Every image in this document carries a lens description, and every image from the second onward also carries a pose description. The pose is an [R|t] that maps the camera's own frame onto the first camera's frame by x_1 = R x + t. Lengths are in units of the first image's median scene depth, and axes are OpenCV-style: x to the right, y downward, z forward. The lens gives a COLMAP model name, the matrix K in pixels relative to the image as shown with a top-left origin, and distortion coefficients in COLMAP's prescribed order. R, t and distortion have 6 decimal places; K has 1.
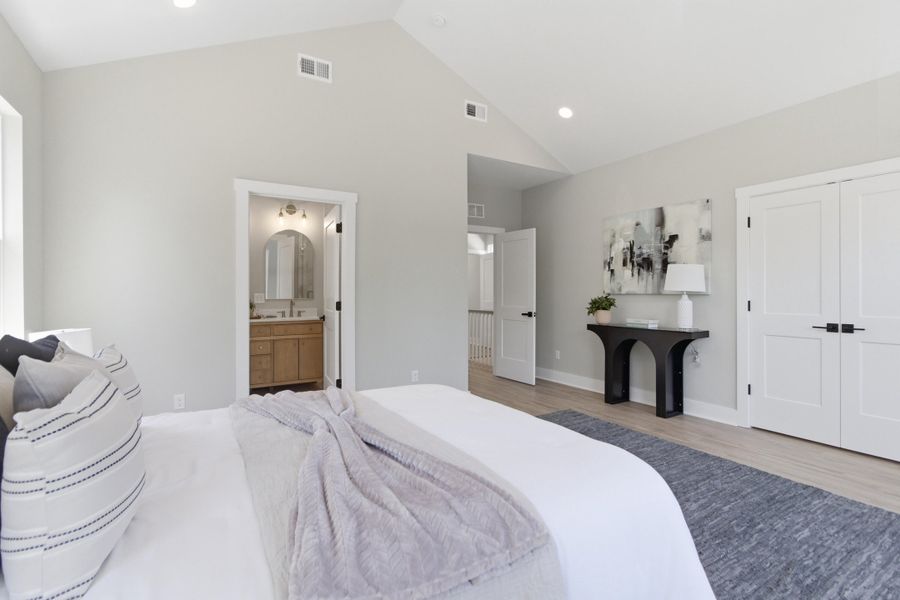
lens RADIAL K [[424.0, 0, 453.9], [0, 424.0, 293.6], [0, 0, 1]] dist [-0.002011, -0.000309]
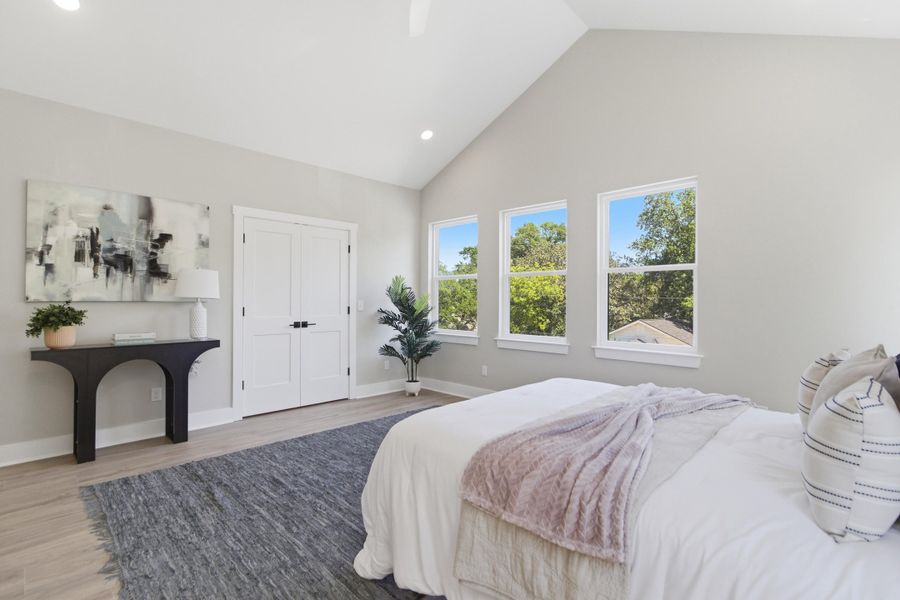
lens RADIAL K [[424.0, 0, 453.9], [0, 424.0, 293.6], [0, 0, 1]] dist [-0.002011, -0.000309]
pose [[-0.251783, 0.013672, 0.967687, -0.458206], [-0.003031, 0.999884, -0.014916, -0.003467], [-0.967779, -0.006689, -0.251712, 0.617729]]
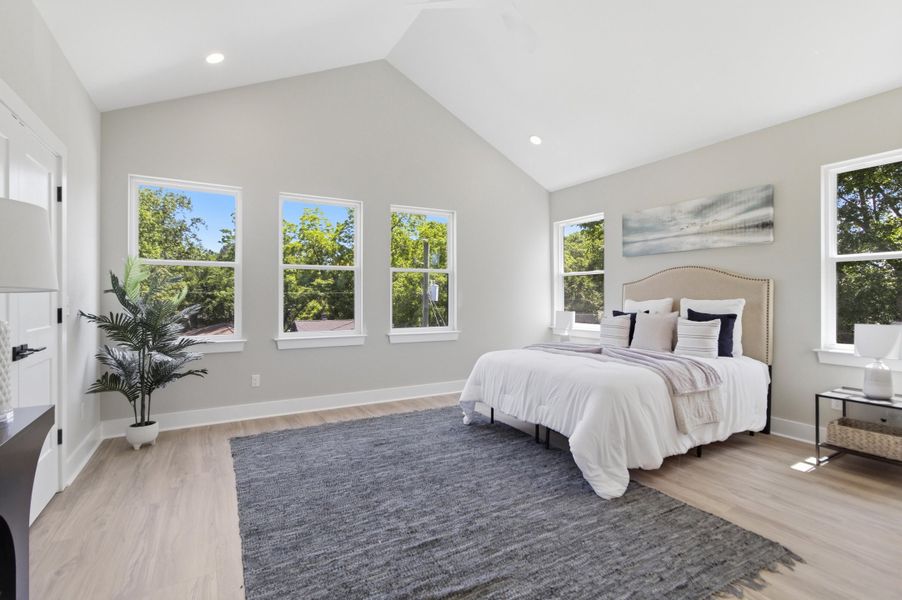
lens RADIAL K [[425.3, 0, 452.9], [0, 425.3, 290.6], [0, 0, 1]] dist [-0.036468, -0.000165]
pose [[-0.999653, 0.011705, 0.023587, 0.177807], [0.011544, 0.999909, -0.006944, 0.001079], [-0.023666, -0.006669, -0.999698, 1.156576]]
